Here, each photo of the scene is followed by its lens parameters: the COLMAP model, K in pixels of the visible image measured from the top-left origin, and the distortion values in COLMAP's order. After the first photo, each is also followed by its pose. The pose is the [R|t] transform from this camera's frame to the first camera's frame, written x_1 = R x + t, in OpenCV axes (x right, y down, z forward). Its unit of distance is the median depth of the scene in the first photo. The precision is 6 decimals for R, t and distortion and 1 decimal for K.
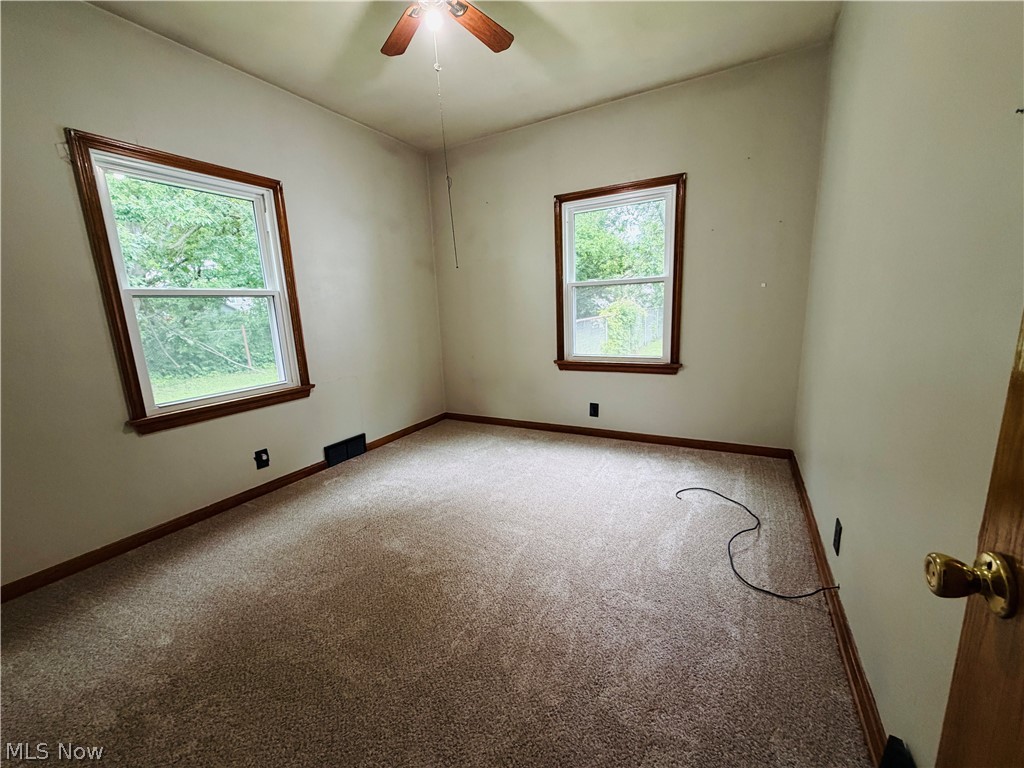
lens RADIAL K [[408.8, 0, 509.1], [0, 408.8, 385.4], [0, 0, 1]] dist [0.000372, 0.000250]
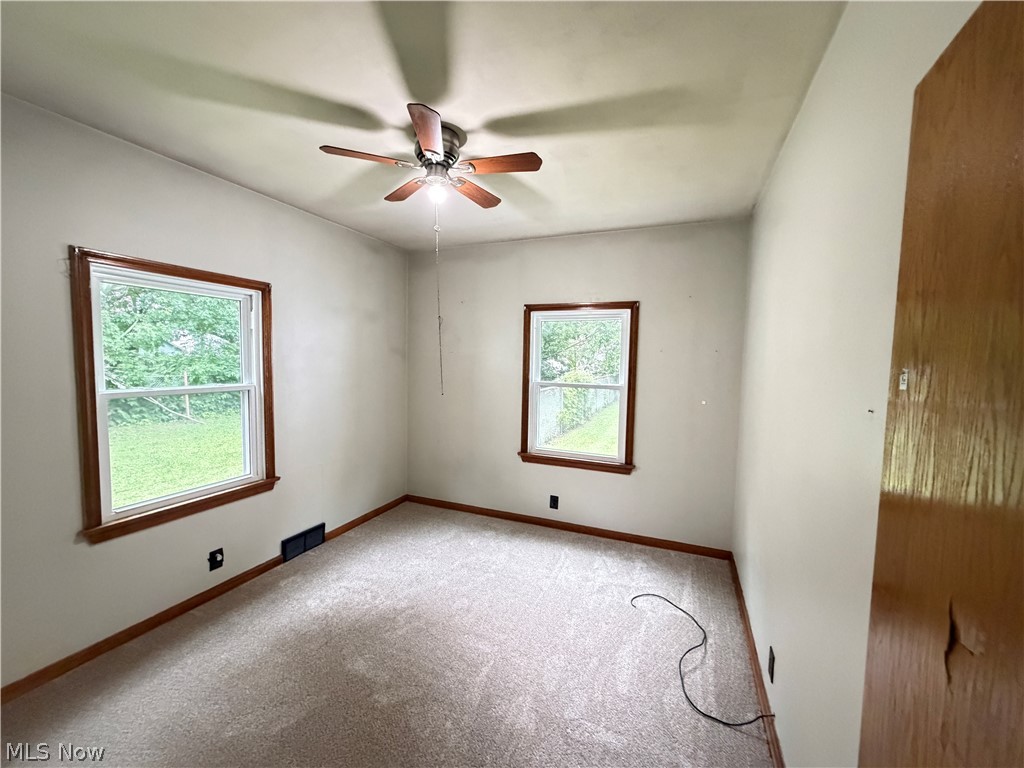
lens RADIAL K [[408.8, 0, 509.1], [0, 408.8, 385.4], [0, 0, 1]] dist [0.000372, 0.000250]
pose [[0.992566, 0.054778, 0.108682, -0.048913], [-0.040654, 0.990919, -0.128164, -0.130164], [-0.114716, 0.122793, 0.985780, -0.075021]]
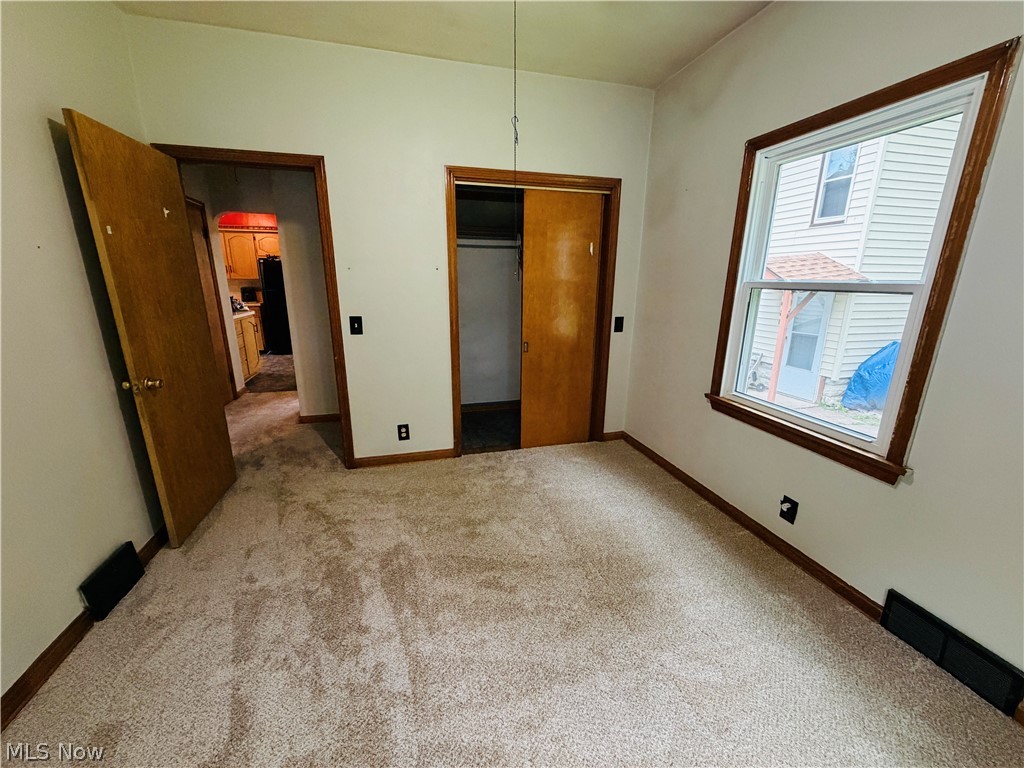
lens RADIAL K [[408.8, 0, 509.1], [0, 408.8, 385.4], [0, 0, 1]] dist [0.000372, 0.000250]
pose [[-0.717466, 0.217516, -0.661763, 0.214358], [-0.108241, 0.903648, 0.414372, -0.283792], [0.688133, 0.368928, -0.624792, 1.040465]]
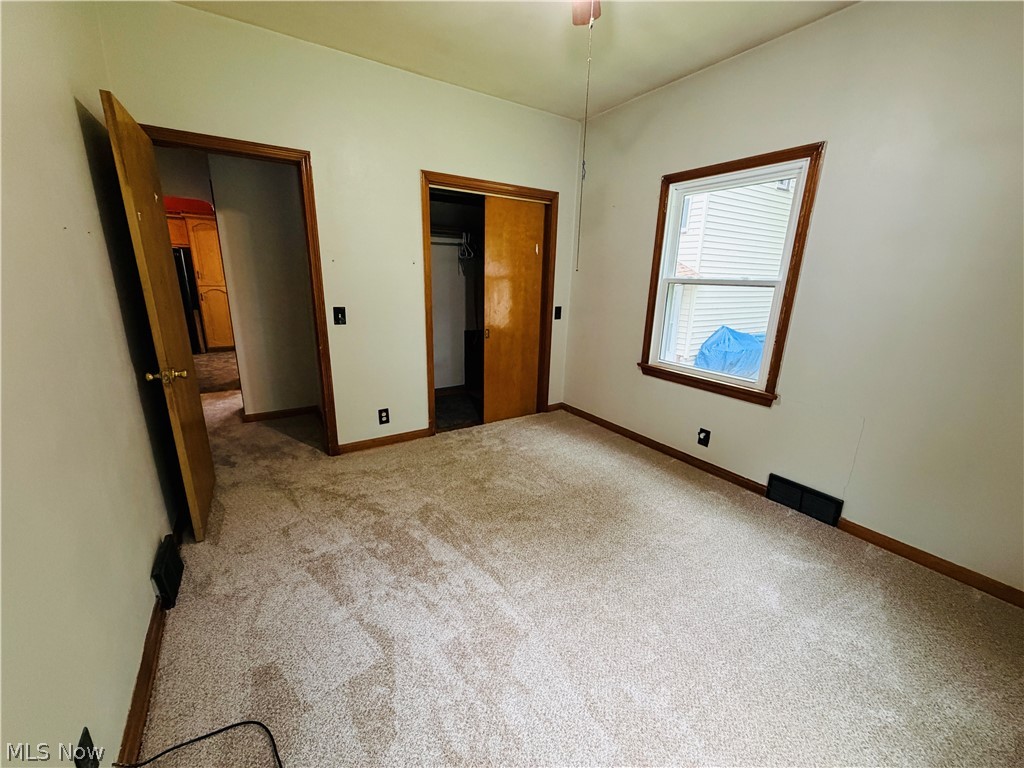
lens RADIAL K [[408.8, 0, 509.1], [0, 408.8, 385.4], [0, 0, 1]] dist [0.000372, 0.000250]
pose [[-0.472781, 0.263702, -0.840797, 0.516579], [-0.170228, 0.908866, 0.380770, -0.270676], [0.864581, 0.323148, -0.384806, 0.933845]]
